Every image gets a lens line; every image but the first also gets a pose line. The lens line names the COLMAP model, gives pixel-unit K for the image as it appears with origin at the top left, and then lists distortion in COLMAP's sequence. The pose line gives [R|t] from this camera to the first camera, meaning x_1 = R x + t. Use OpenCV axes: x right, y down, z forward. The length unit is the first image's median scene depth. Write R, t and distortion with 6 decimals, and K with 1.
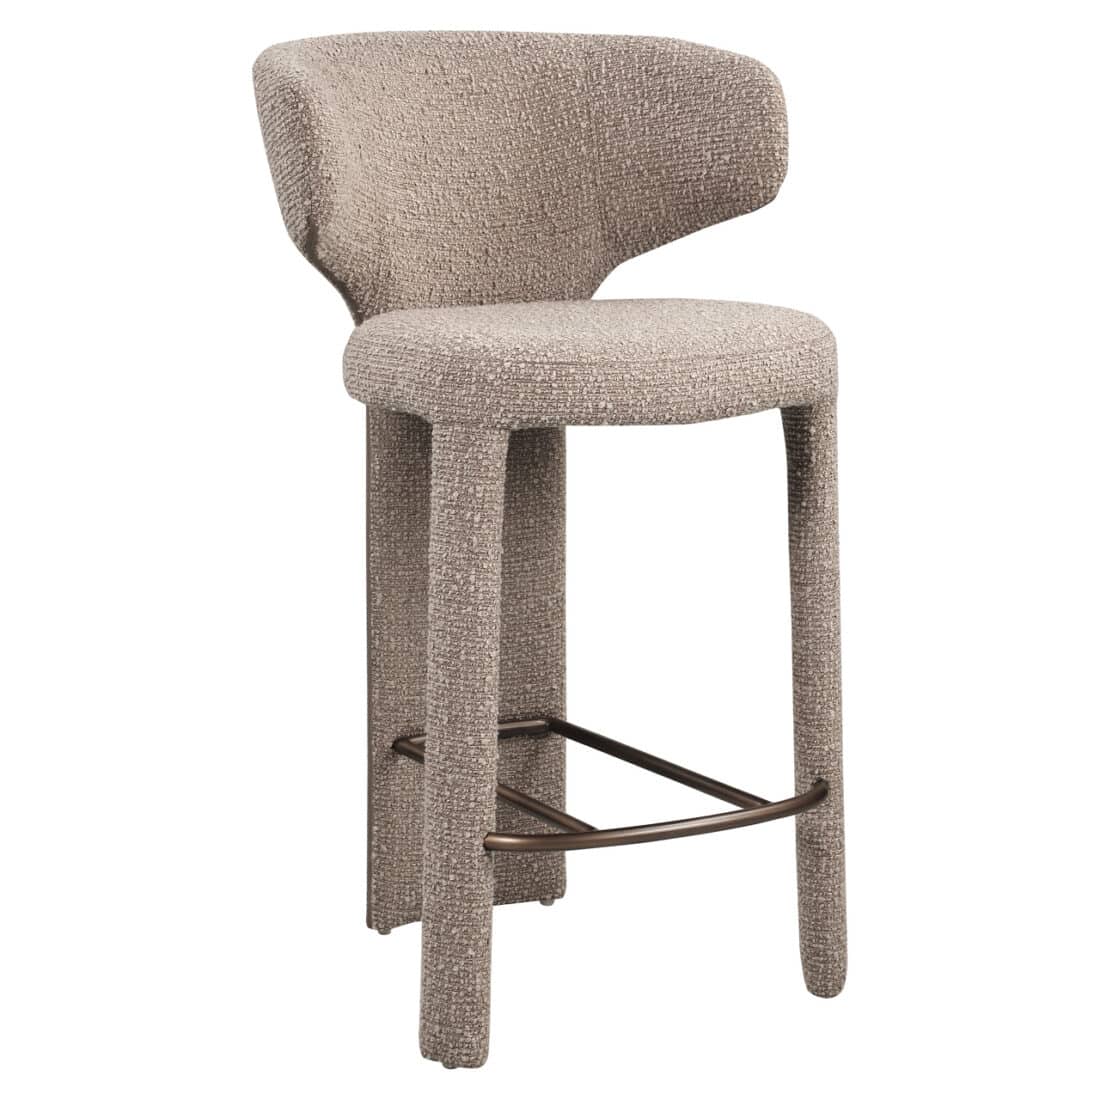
lens RADIAL K [[2789.4, 0, 550.2], [0, 2789.4, 538.4], [0, 0, 1]] dist [0.133223, -0.538086]
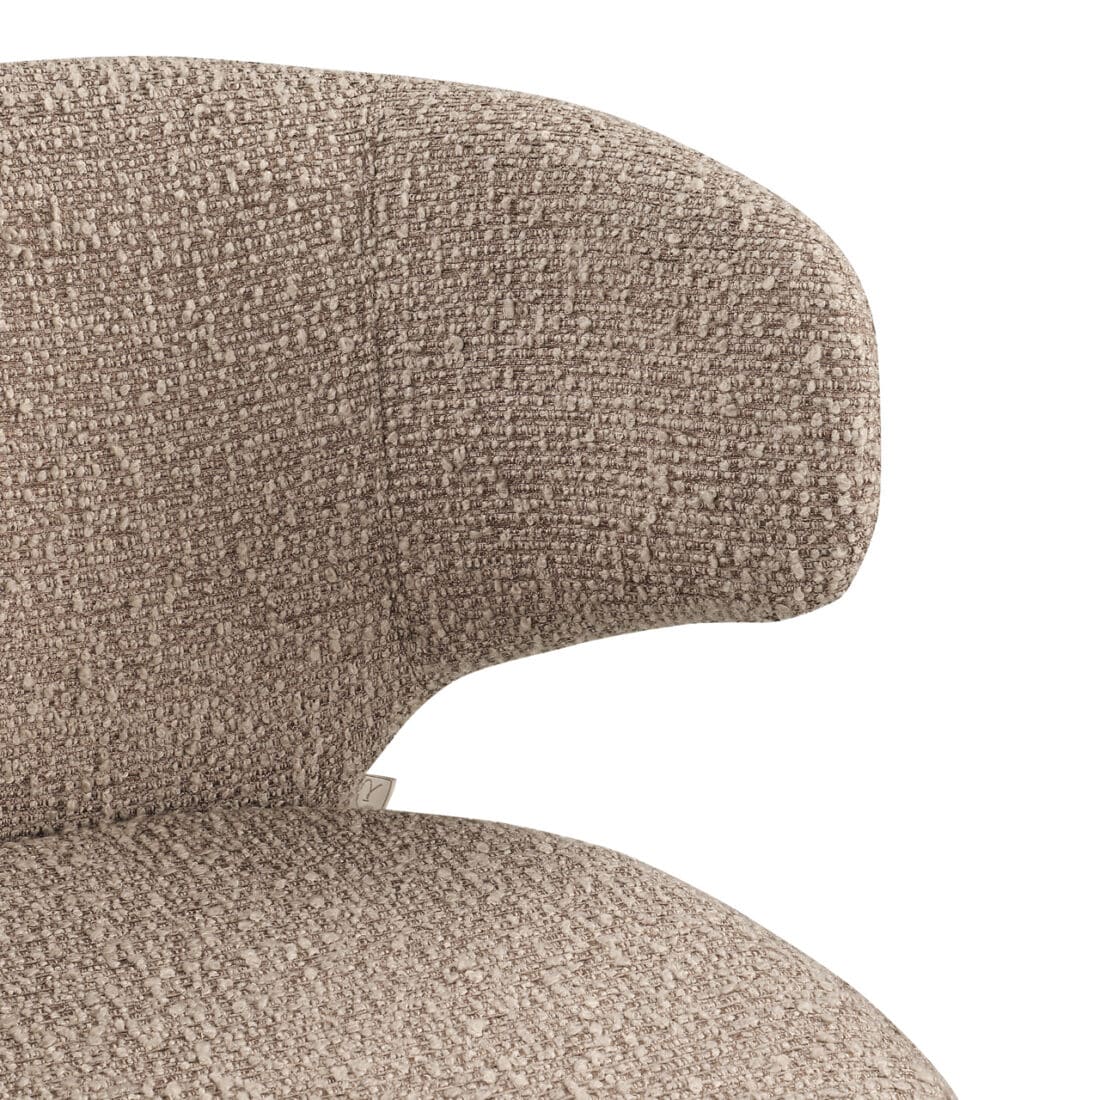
lens RADIAL K [[3059.1, 0, 550.5], [0, 3059.1, 409.3], [0, 0, 1]] dist [0.147737, 0.826057]
pose [[0.996763, 0.034913, -0.072425, 0.069811], [-0.027863, 0.994975, 0.096166, -0.180575], [0.075419, -0.093837, 0.992727, 0.596572]]
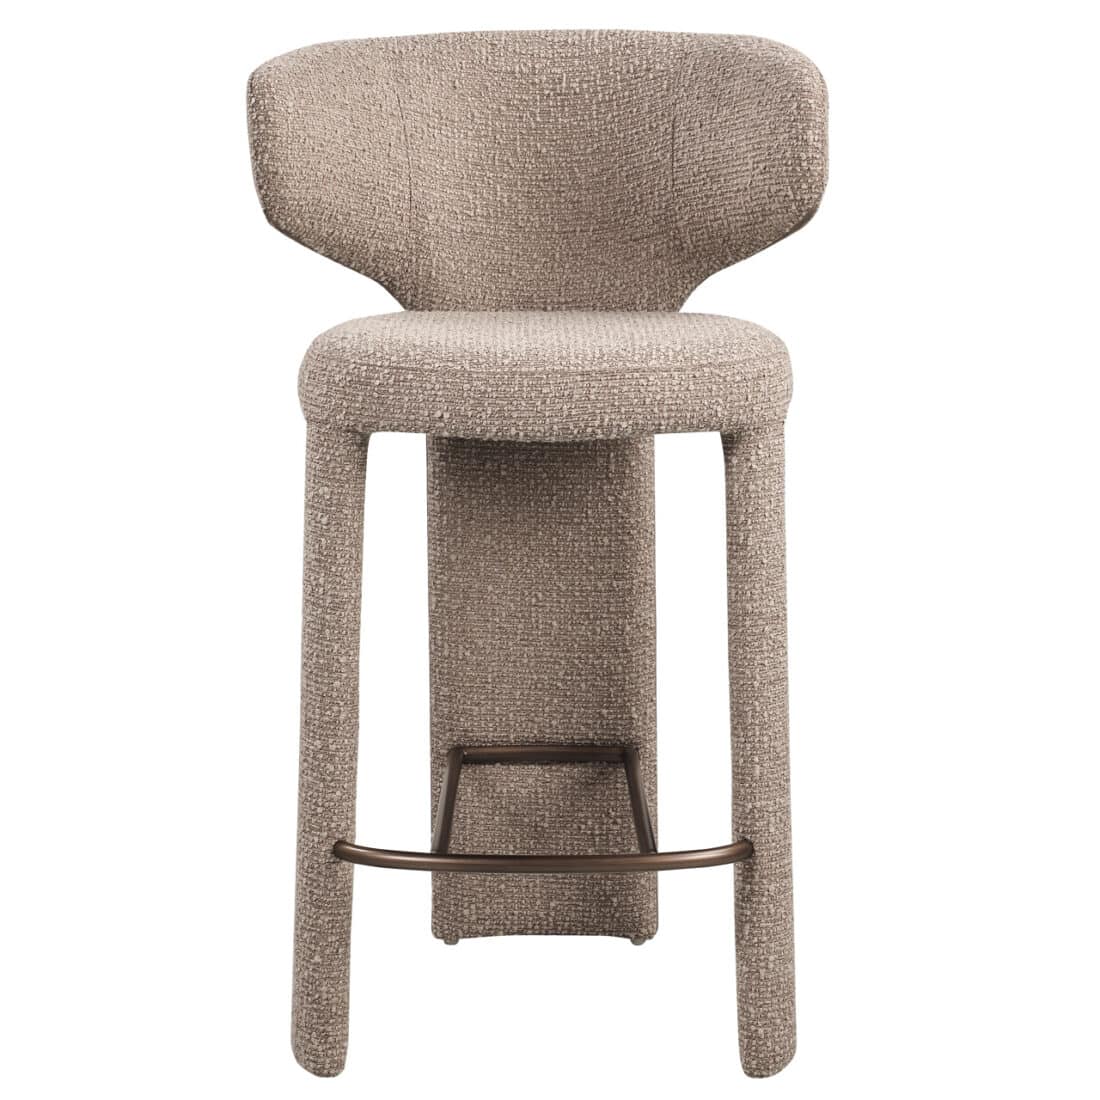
lens RADIAL K [[2887.6, 0, 550.0], [0, 2887.6, 550.0], [0, 0, 1]] dist [0.103961, 0.275652]
pose [[0.883263, 0.088302, -0.460487, 0.447471], [-0.090481, 0.995746, 0.017390, -0.018782], [0.460064, 0.026305, 0.887496, 0.111896]]
